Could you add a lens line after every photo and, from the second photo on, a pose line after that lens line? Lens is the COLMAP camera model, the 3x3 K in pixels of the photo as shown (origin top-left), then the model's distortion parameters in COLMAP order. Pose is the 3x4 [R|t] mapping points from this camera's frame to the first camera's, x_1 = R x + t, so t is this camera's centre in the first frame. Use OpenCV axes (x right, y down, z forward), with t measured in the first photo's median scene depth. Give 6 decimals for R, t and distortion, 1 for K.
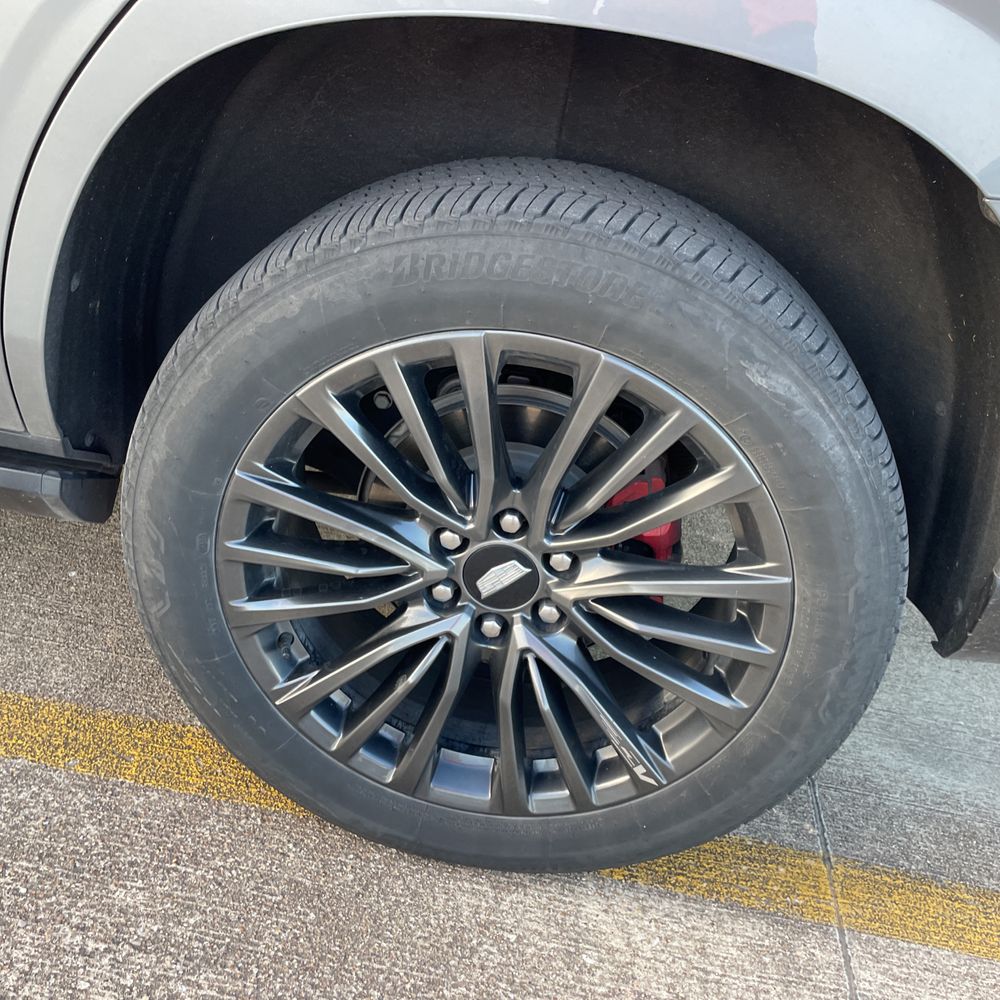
lens RADIAL K [[1010.5, 0, 496.4], [0, 1010.5, 501.6], [0, 0, 1]] dist [0.085156, -0.099028]
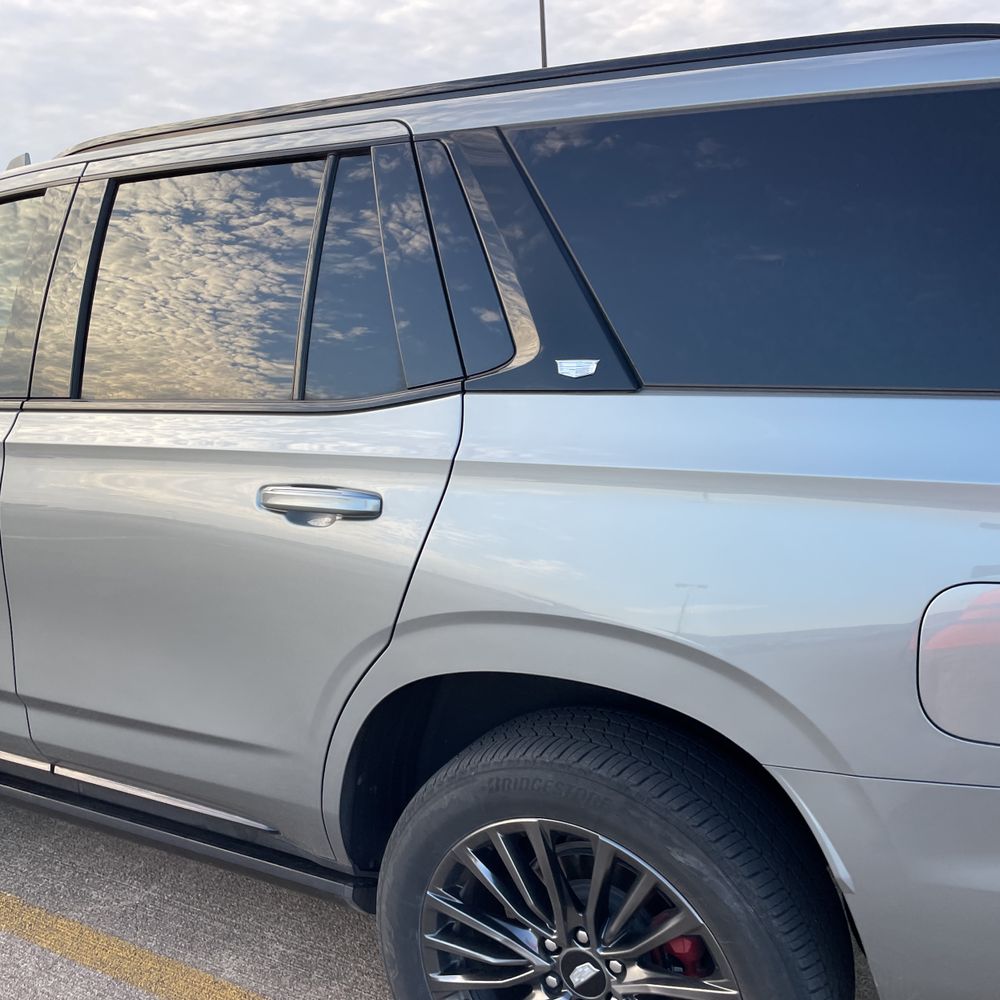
lens RADIAL K [[1014.0, 0, 494.7], [0, 1014.0, 480.4], [0, 0, 1]] dist [0.082687, -0.138168]
pose [[0.906573, -0.103391, -0.409189, 0.709755], [-0.048735, 0.937399, -0.344829, -0.100619], [0.419225, 0.332555, 0.844782, -0.753077]]
